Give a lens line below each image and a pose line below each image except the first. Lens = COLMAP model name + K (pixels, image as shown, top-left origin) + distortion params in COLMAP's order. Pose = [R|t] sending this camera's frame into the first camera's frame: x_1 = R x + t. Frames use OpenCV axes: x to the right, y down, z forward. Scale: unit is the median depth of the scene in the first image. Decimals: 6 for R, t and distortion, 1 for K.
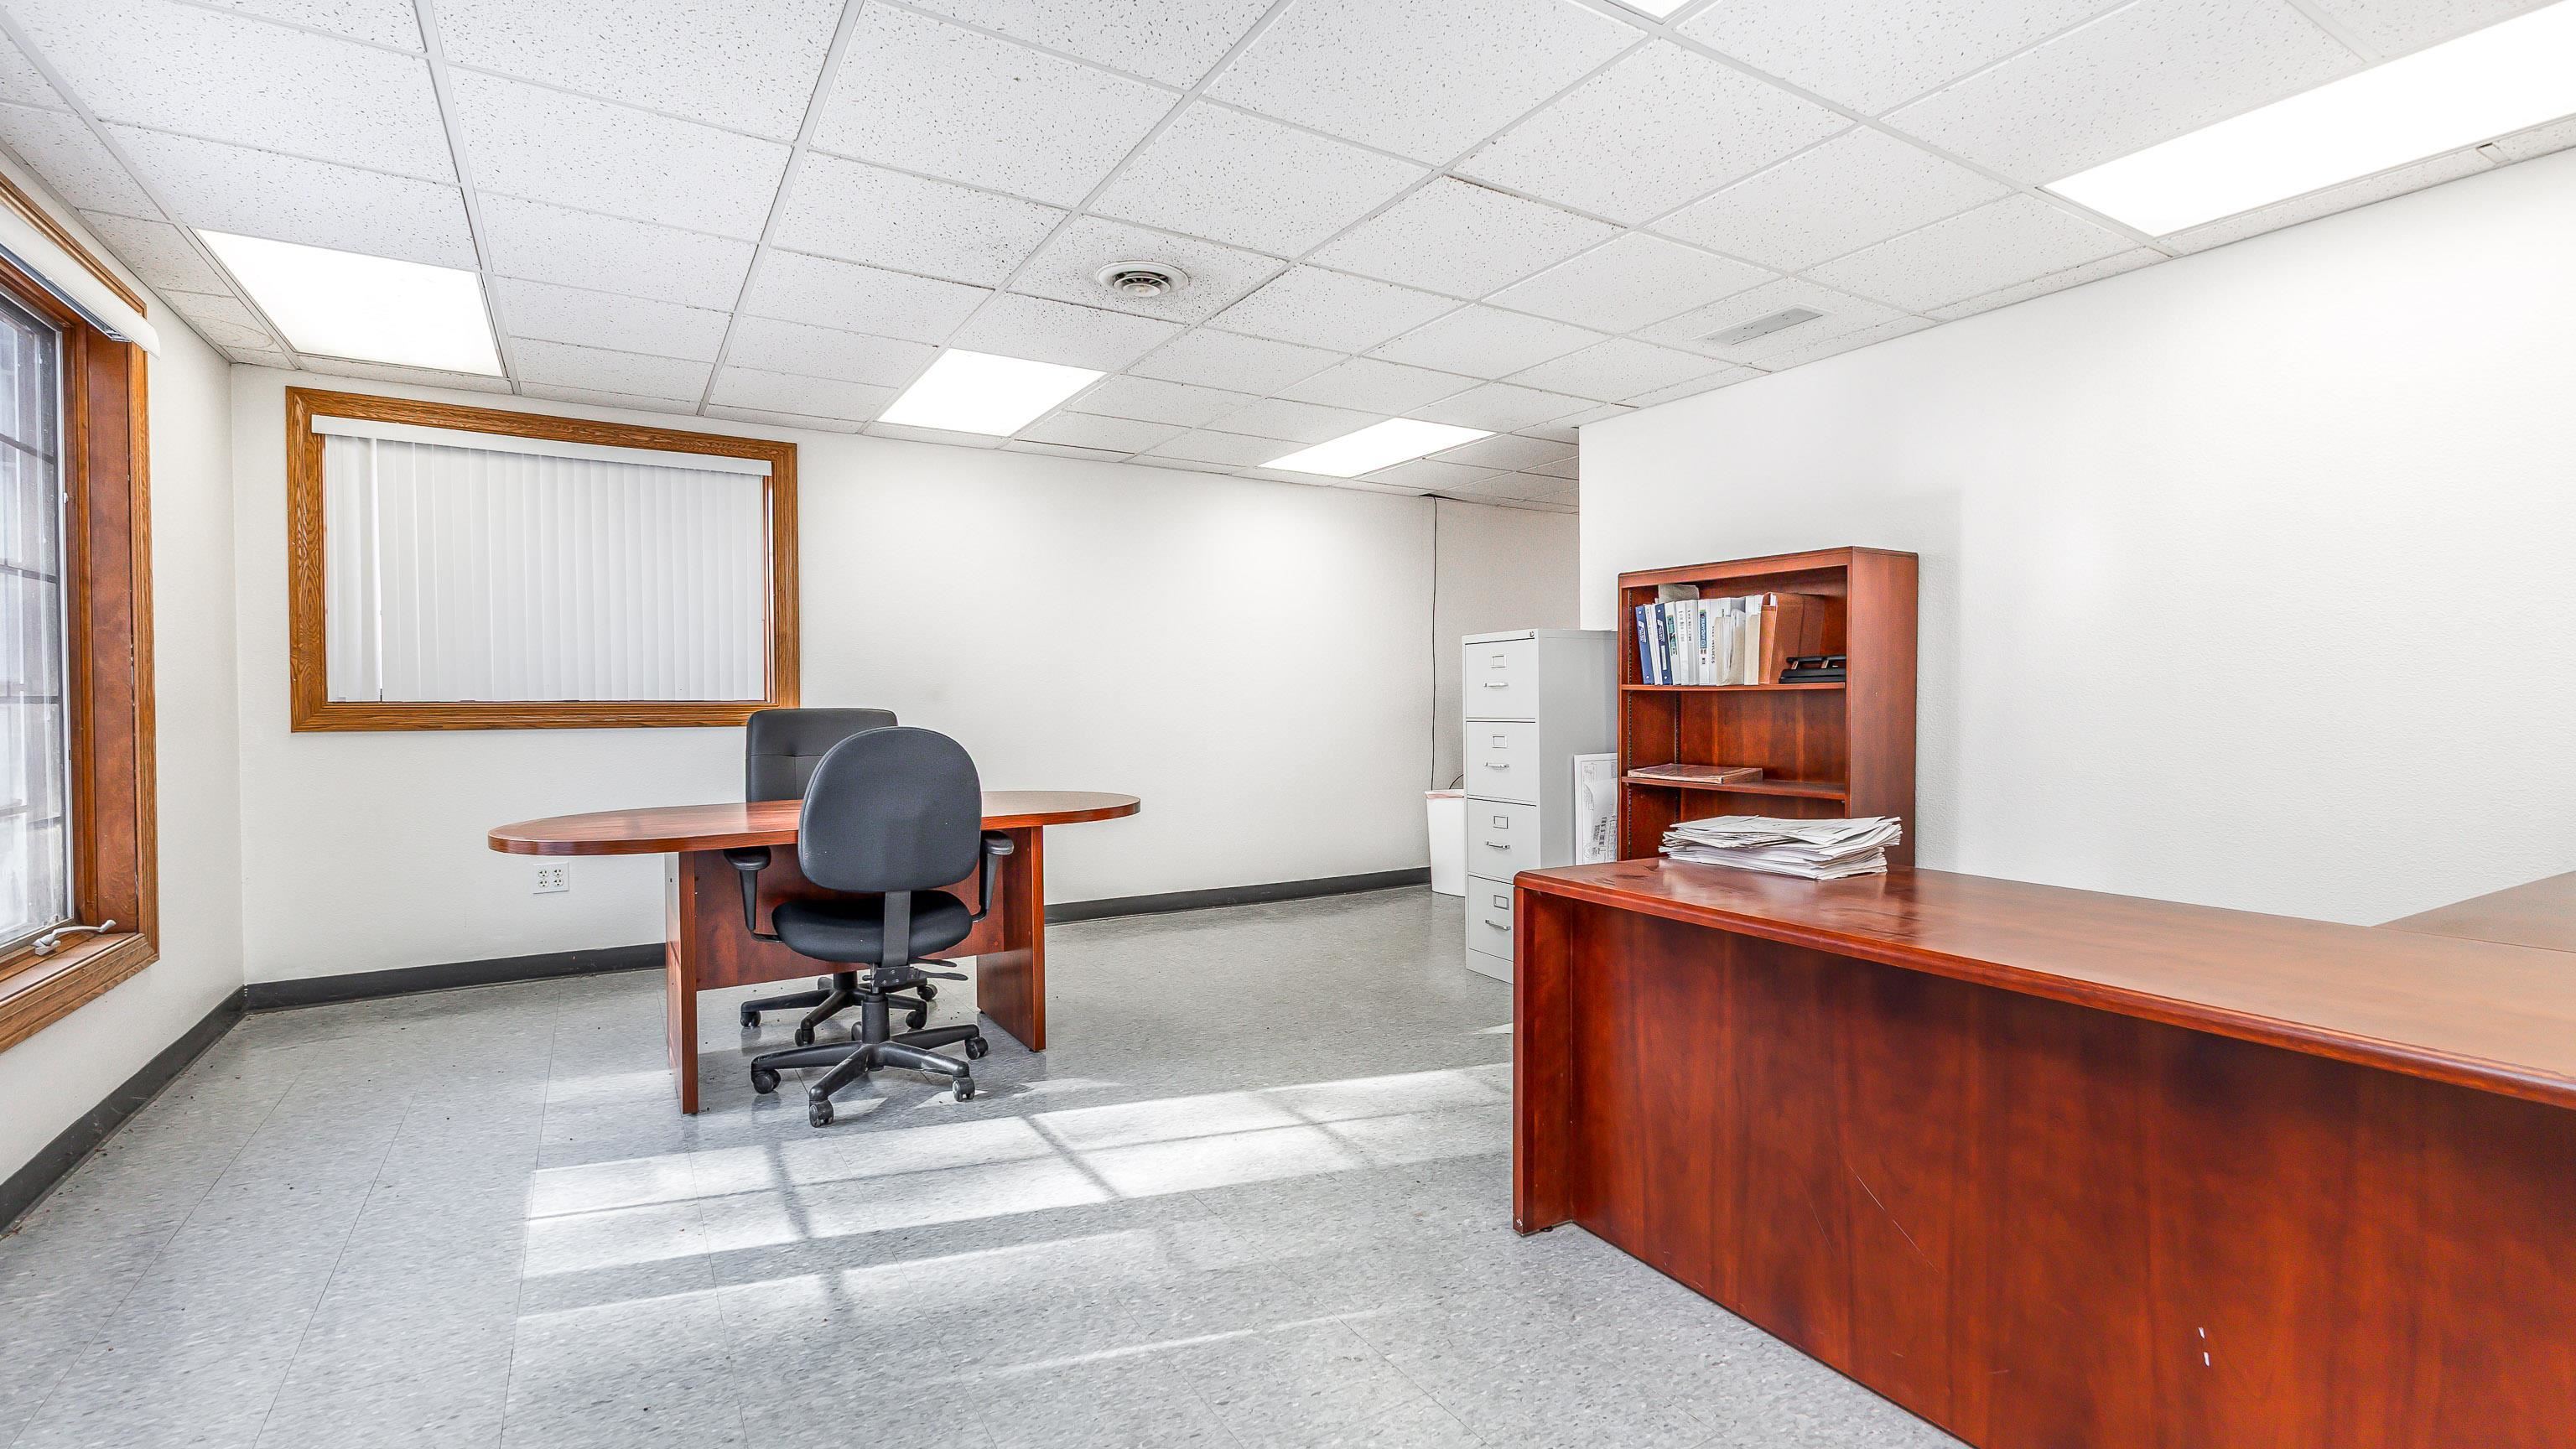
lens RADIAL K [[1155.5, 0, 1292.5], [0, 1155.5, 713.2], [0, 0, 1]] dist [0.013912, 0.000151]
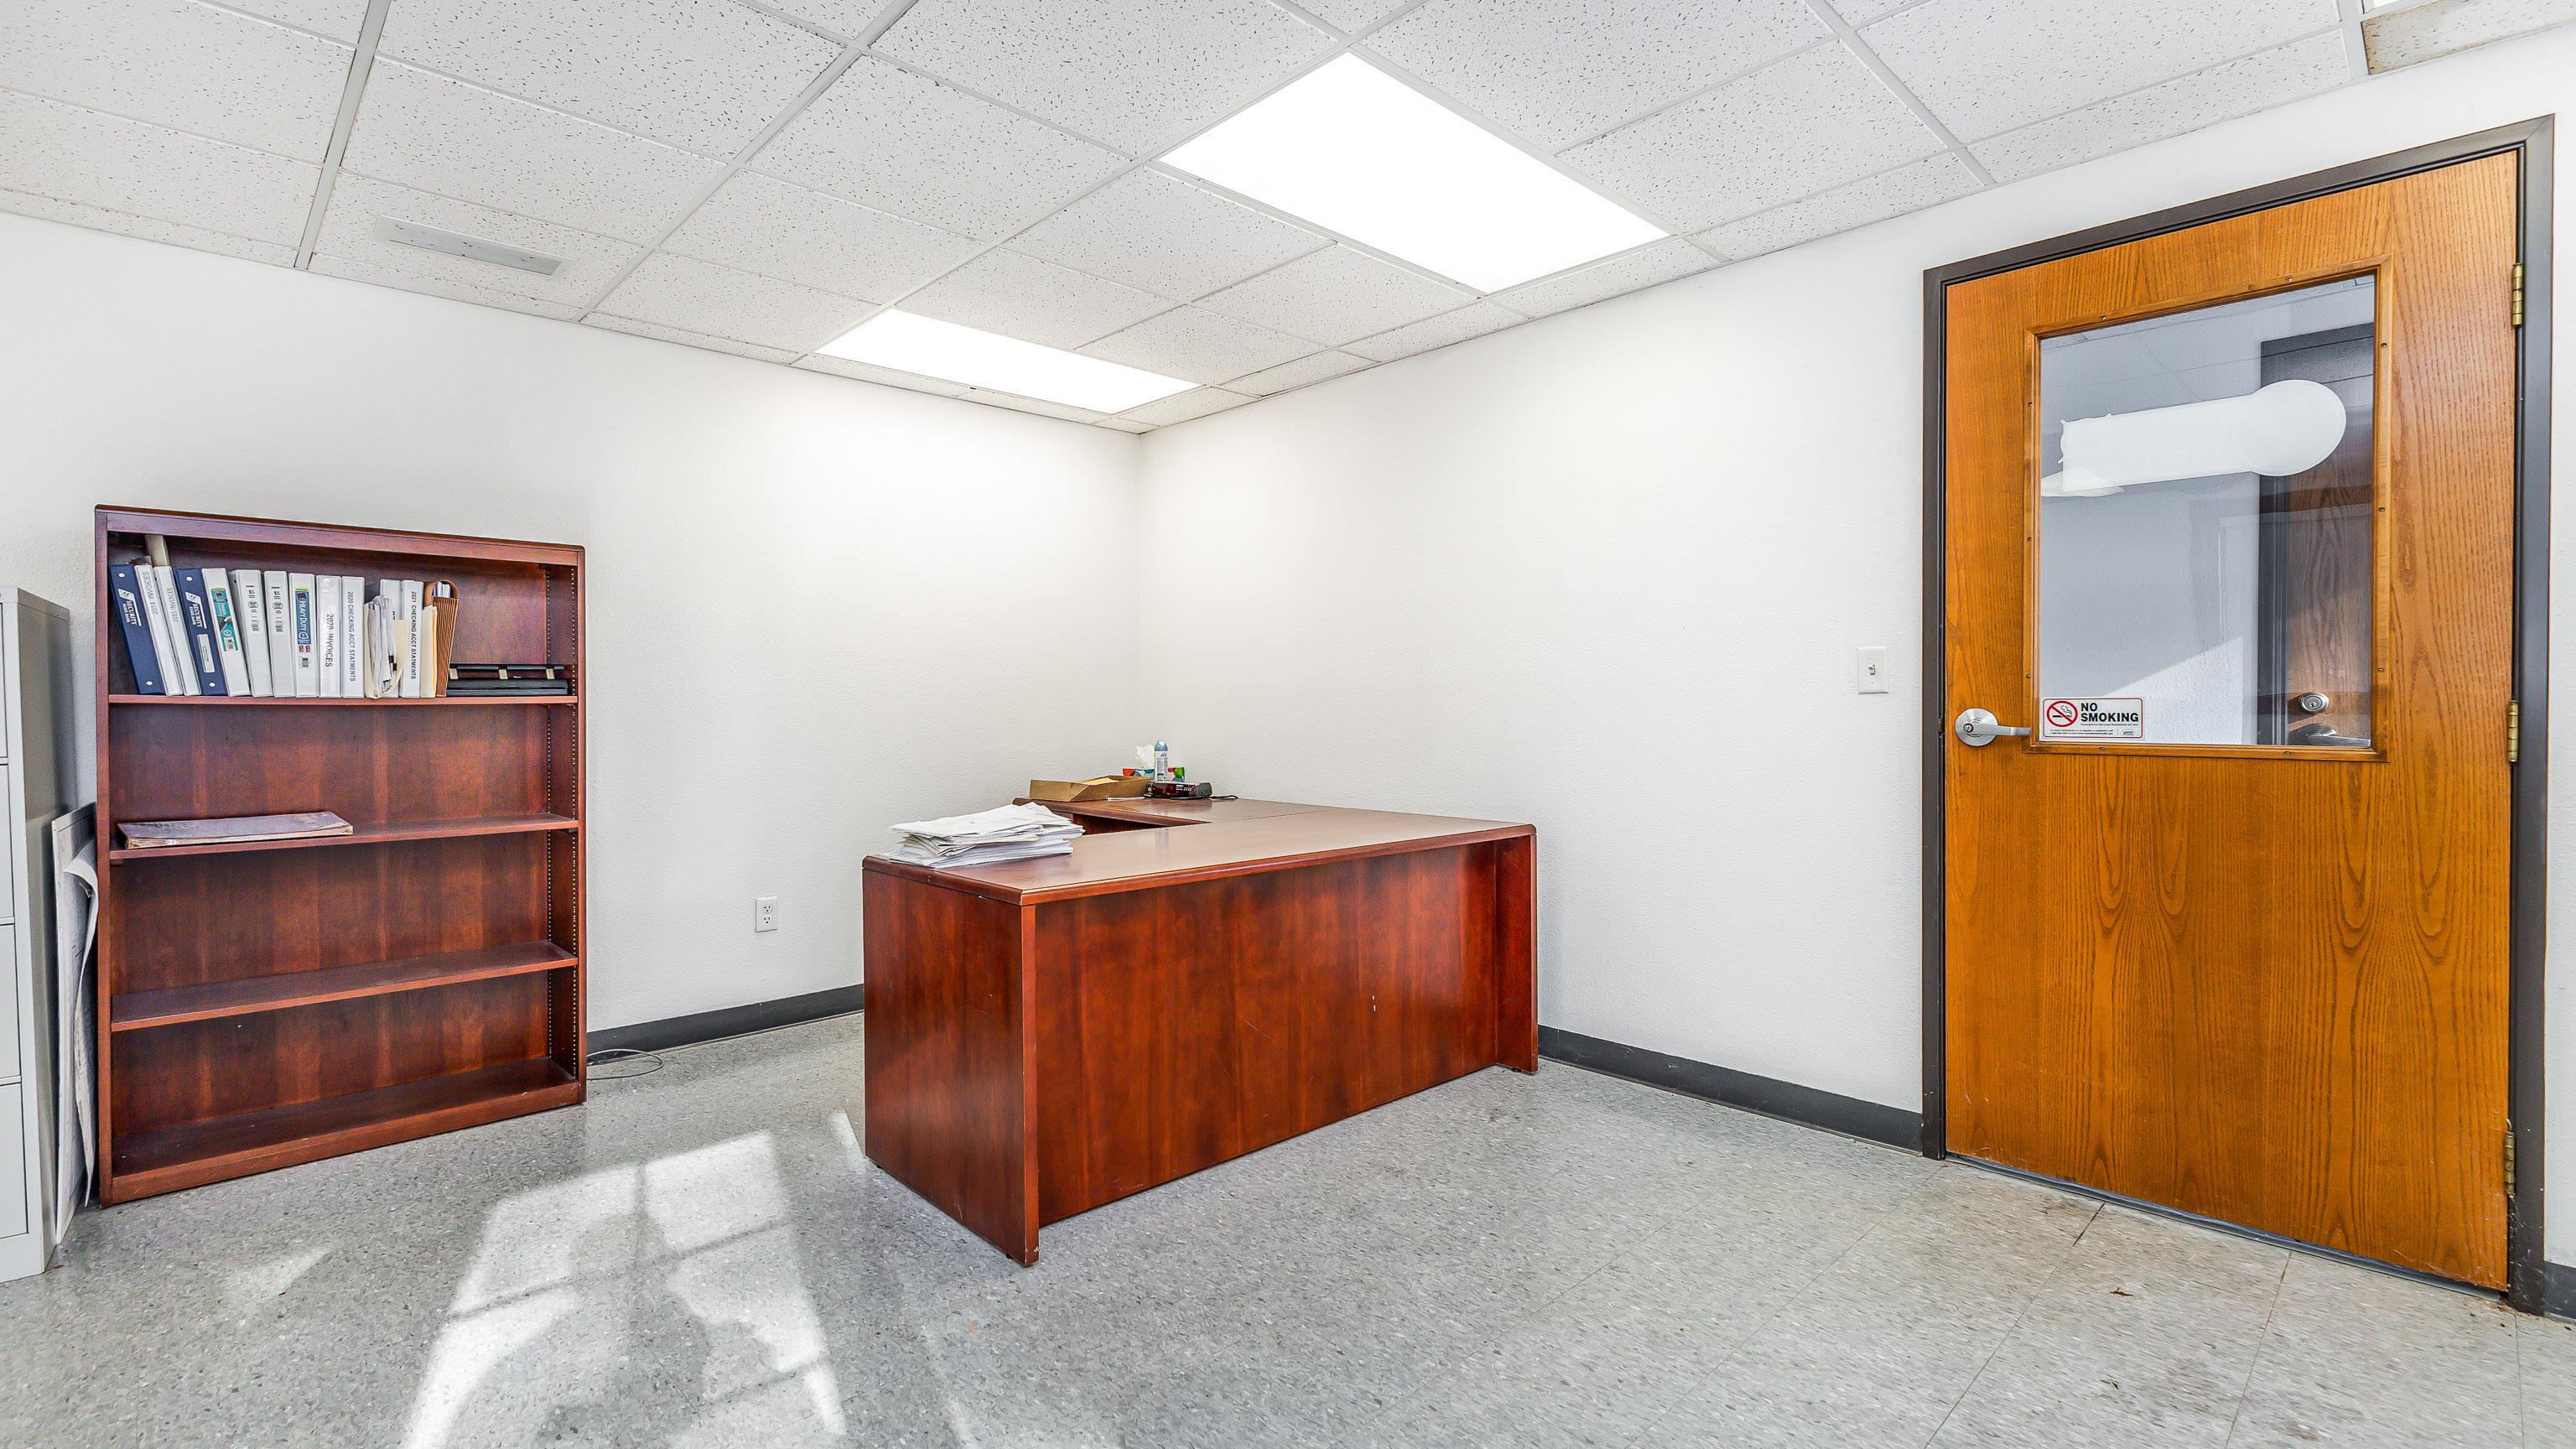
lens RADIAL K [[1155.5, 0, 1292.5], [0, 1155.5, 713.2], [0, 0, 1]] dist [0.013912, 0.000151]
pose [[-0.223242, -0.007882, 0.974731, -0.531889], [0.018278, 0.999758, 0.012270, -0.013887], [-0.974592, 0.020555, -0.223044, 0.662481]]
